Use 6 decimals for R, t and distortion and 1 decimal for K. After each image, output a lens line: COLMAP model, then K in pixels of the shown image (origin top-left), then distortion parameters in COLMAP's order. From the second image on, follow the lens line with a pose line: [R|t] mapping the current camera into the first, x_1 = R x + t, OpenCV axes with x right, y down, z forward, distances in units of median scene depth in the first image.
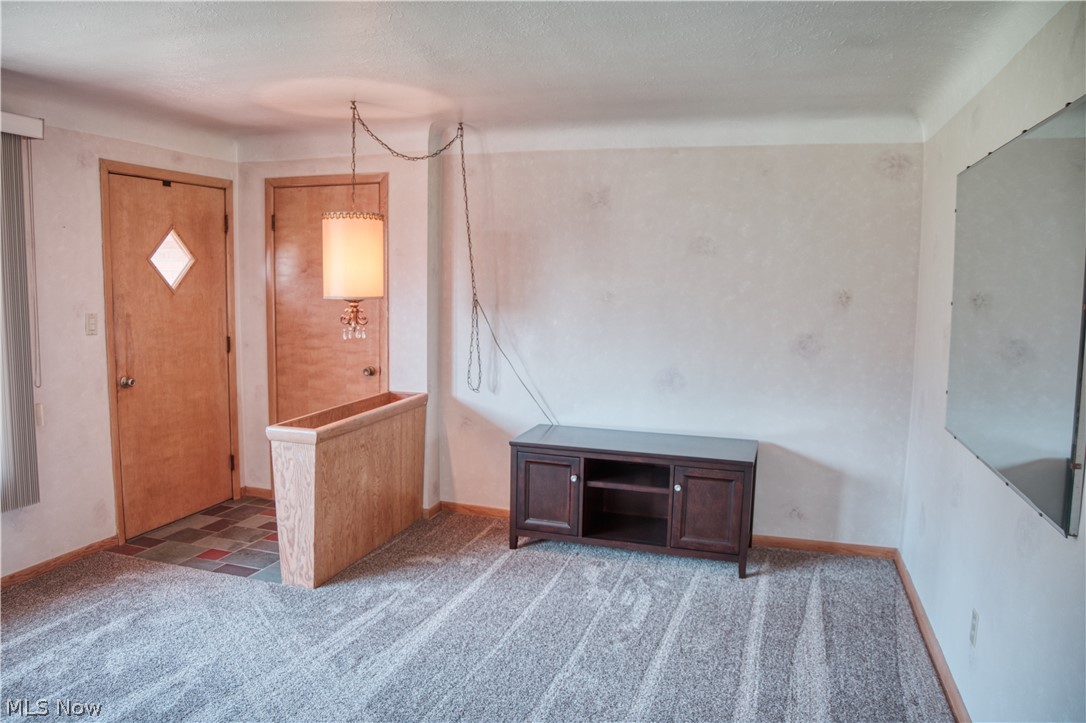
lens RADIAL K [[783.0, 0, 538.7], [0, 783.0, 363.6], [0, 0, 1]] dist [-0.119059, 0.049938]
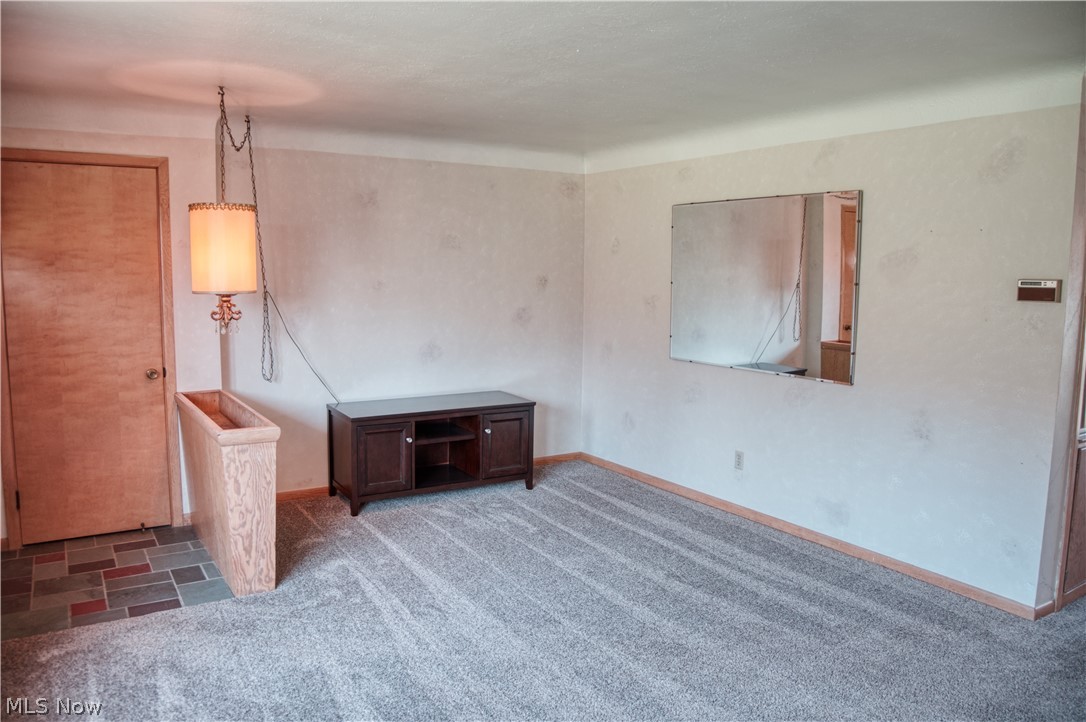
lens RADIAL K [[783.0, 0, 536.6], [0, 783.0, 360.7], [0, 0, 1]] dist [-0.119059, 0.049938]
pose [[0.638706, -0.096583, 0.763365, -0.716869], [0.083002, 0.994950, 0.056436, -0.021917], [-0.764961, 0.027315, 0.643497, 0.097138]]
